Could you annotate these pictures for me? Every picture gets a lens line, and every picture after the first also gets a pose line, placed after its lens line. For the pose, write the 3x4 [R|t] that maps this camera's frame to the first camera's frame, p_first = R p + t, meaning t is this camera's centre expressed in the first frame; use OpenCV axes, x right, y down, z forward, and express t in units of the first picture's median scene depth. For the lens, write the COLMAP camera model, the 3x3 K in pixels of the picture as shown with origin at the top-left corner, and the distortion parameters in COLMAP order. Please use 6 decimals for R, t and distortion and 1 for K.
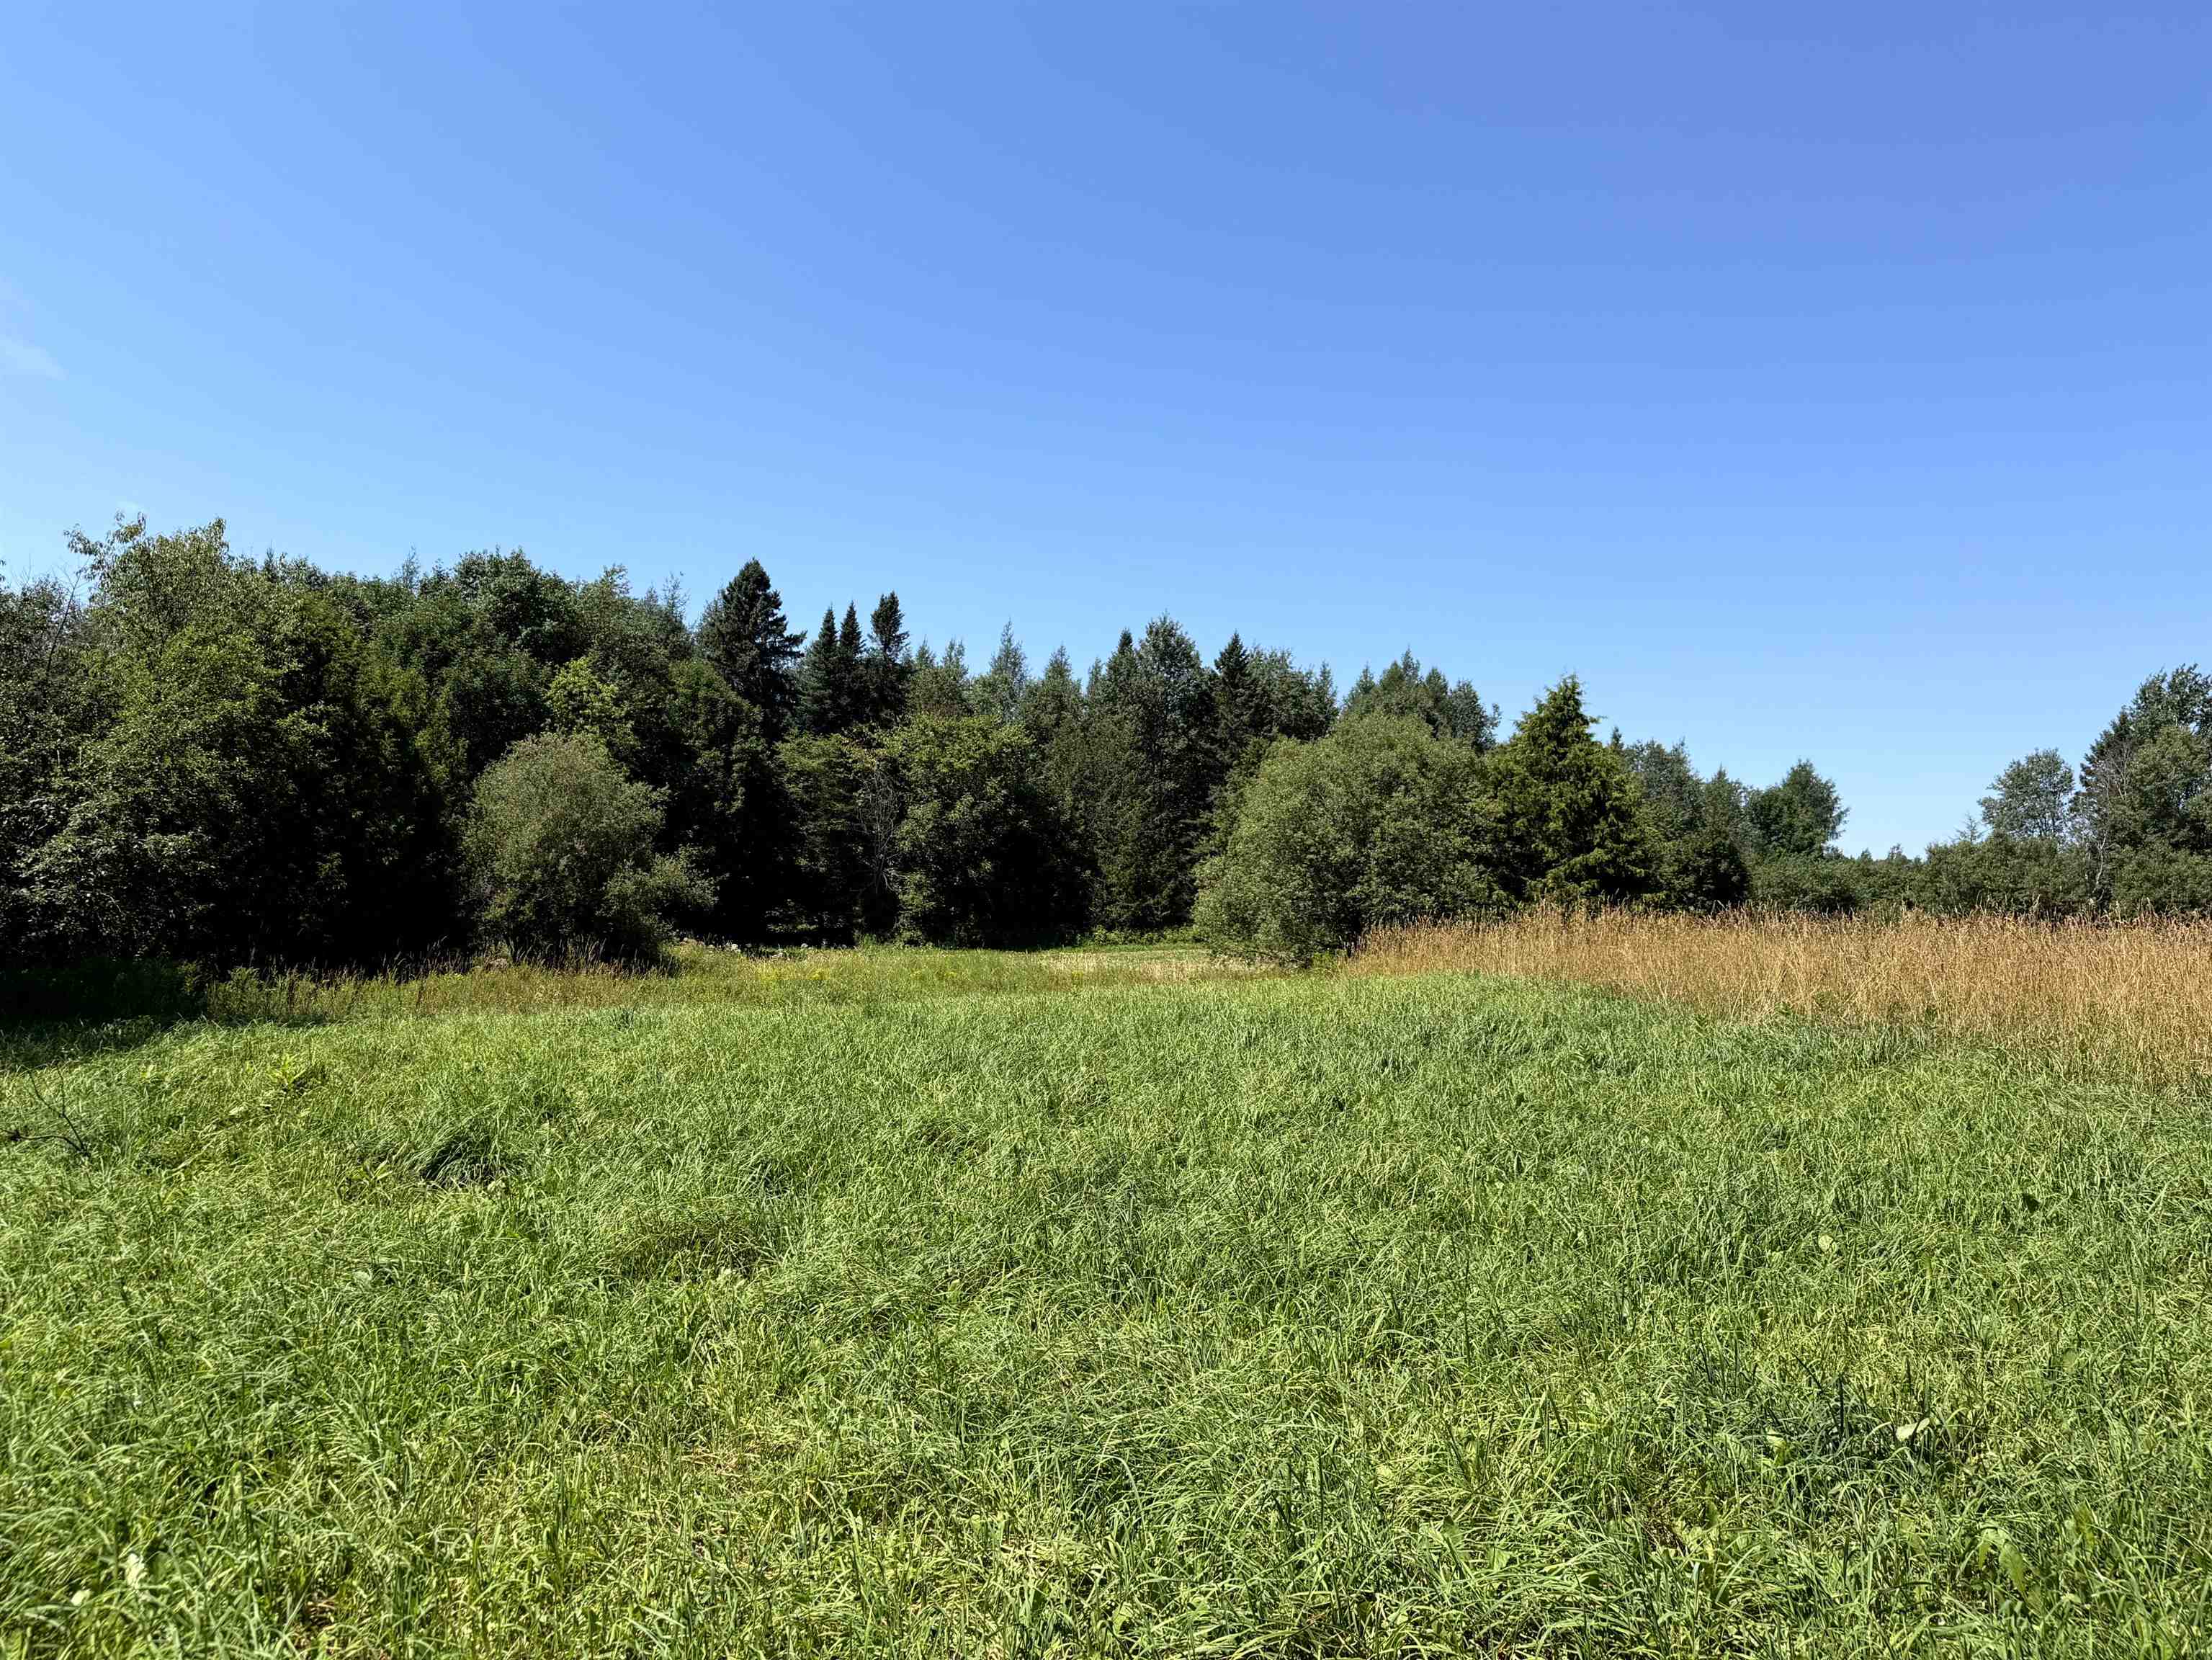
lens RADIAL K [[1434.7, 0, 1114.0], [0, 1434.7, 868.6], [0, 0, 1]] dist [0.002884, -0.031113]
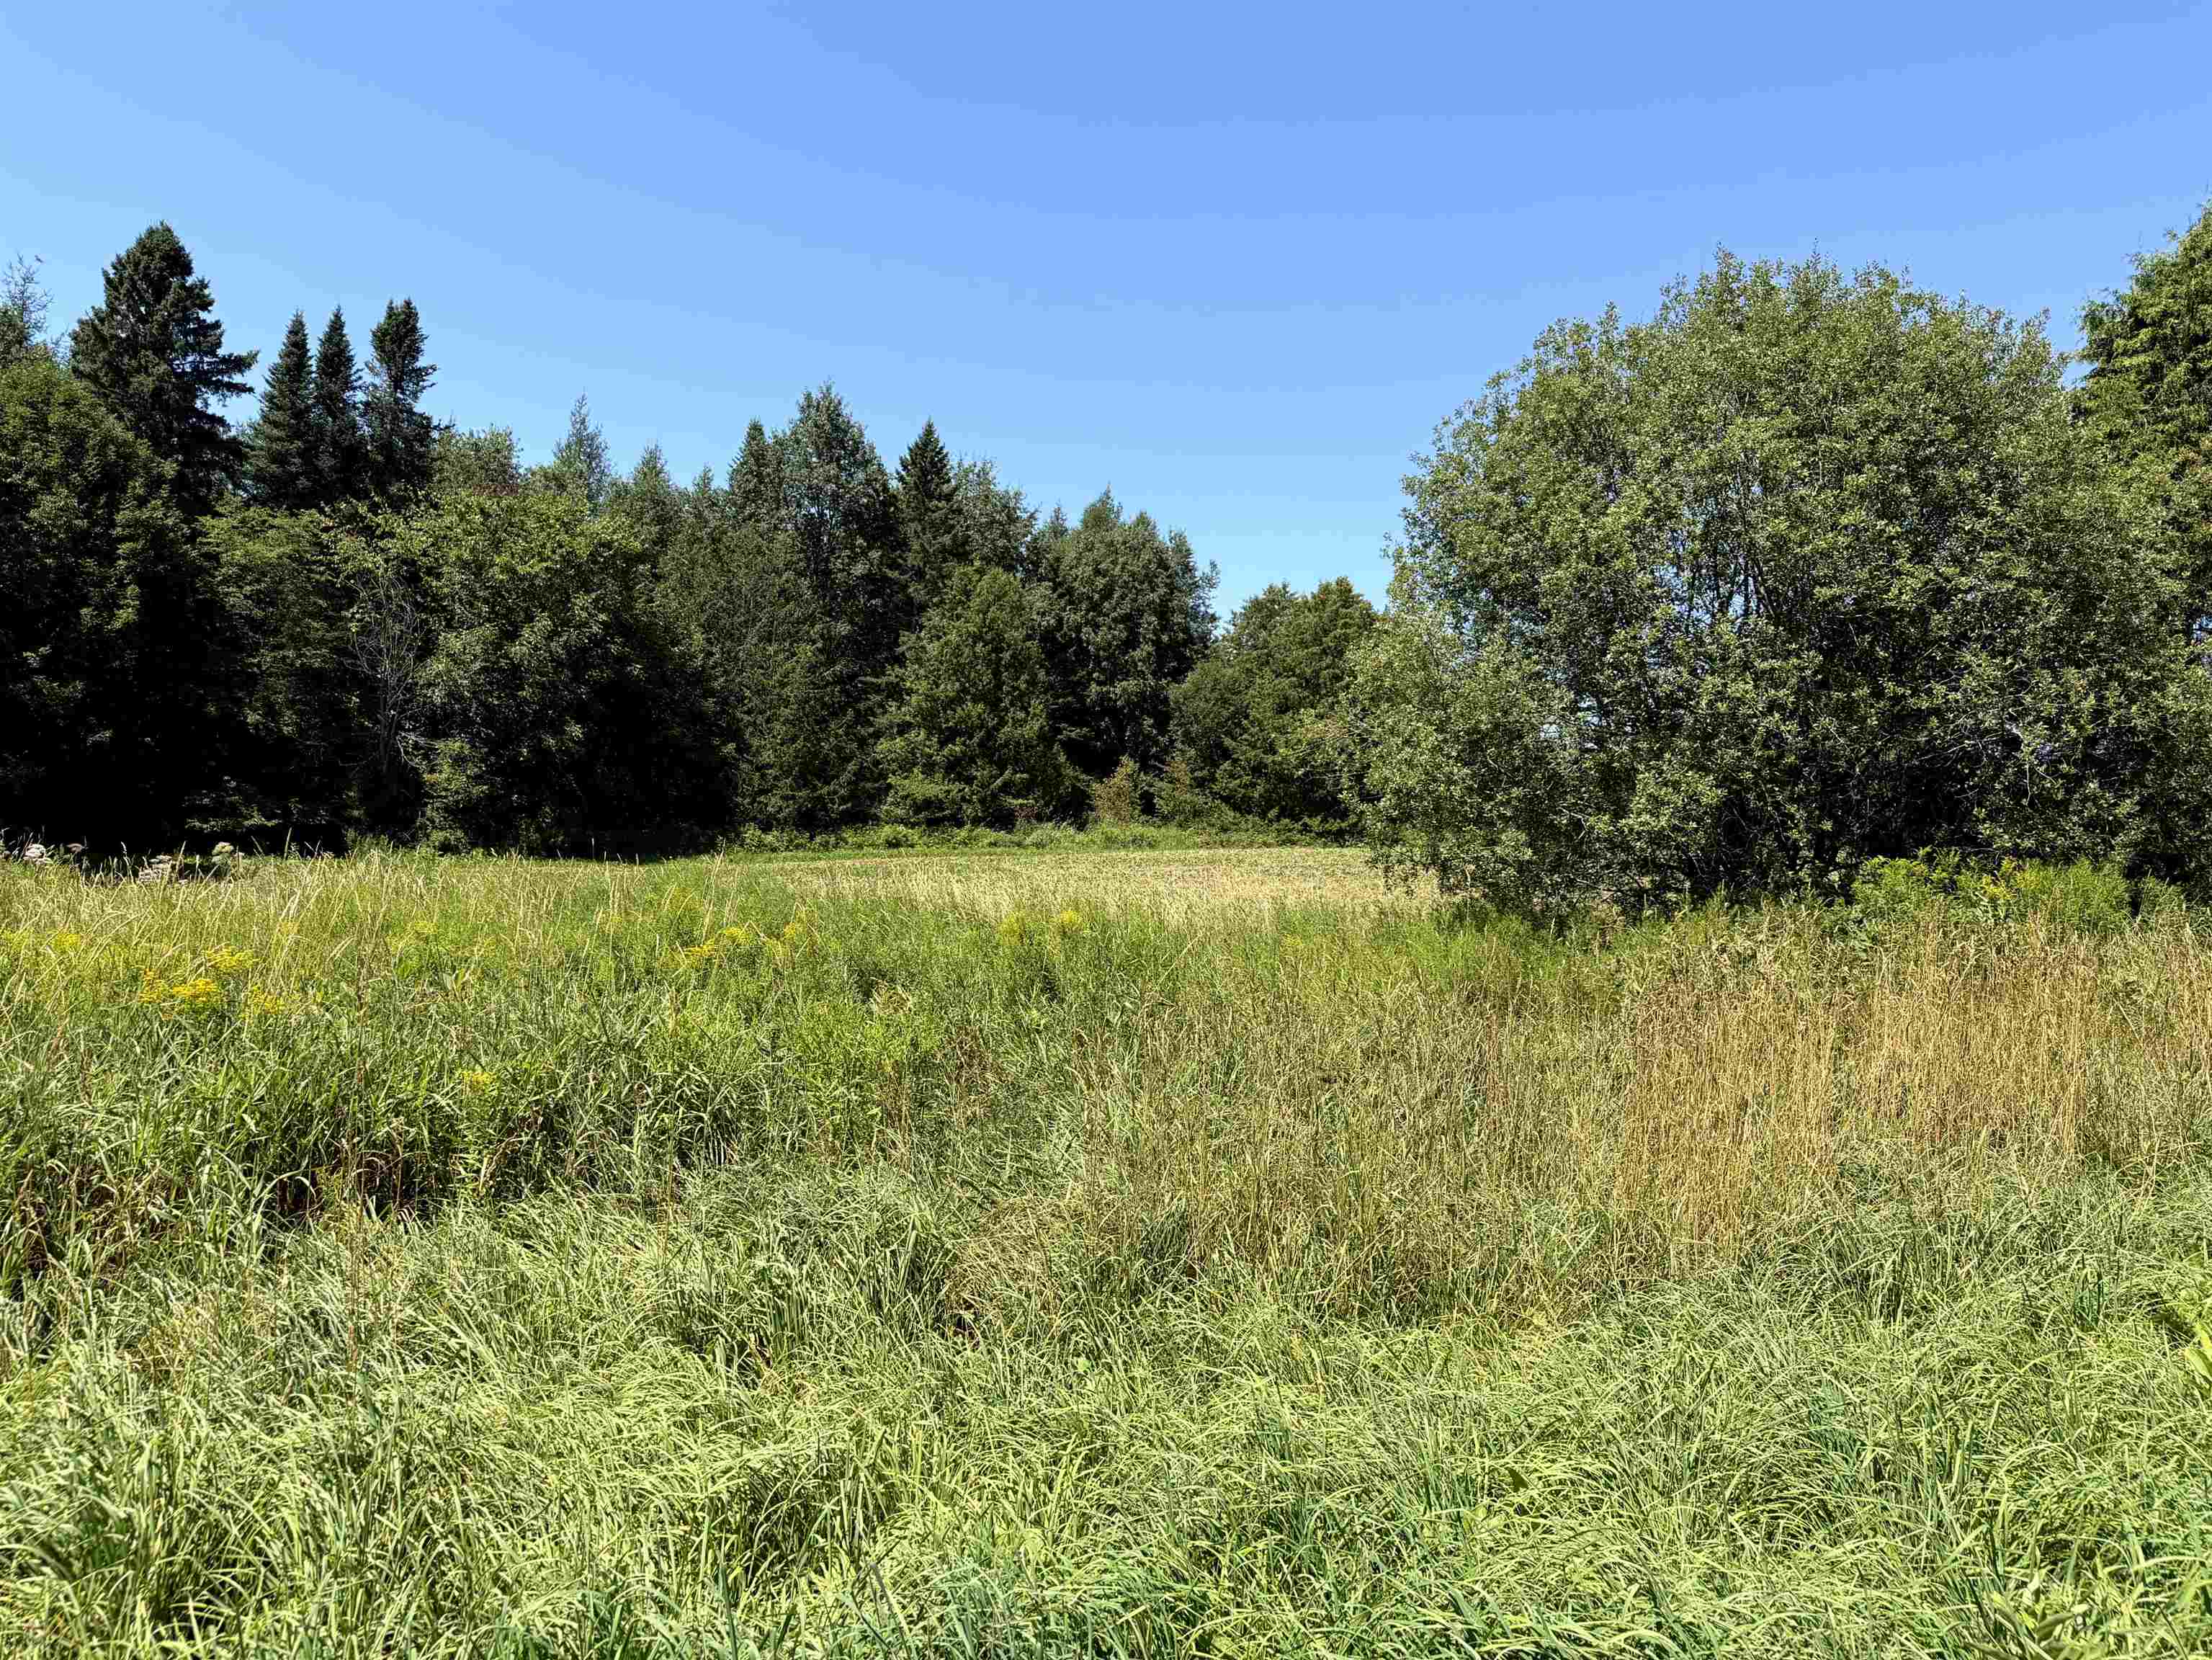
lens RADIAL K [[1434.7, 0, 1114.0], [0, 1434.7, 868.6], [0, 0, 1]] dist [0.002884, -0.031113]
pose [[0.949392, 0.001188, 0.314090, -0.056684], [-0.022027, 0.997783, 0.062806, 0.013173], [-0.313319, -0.066546, 0.947314, 0.288738]]
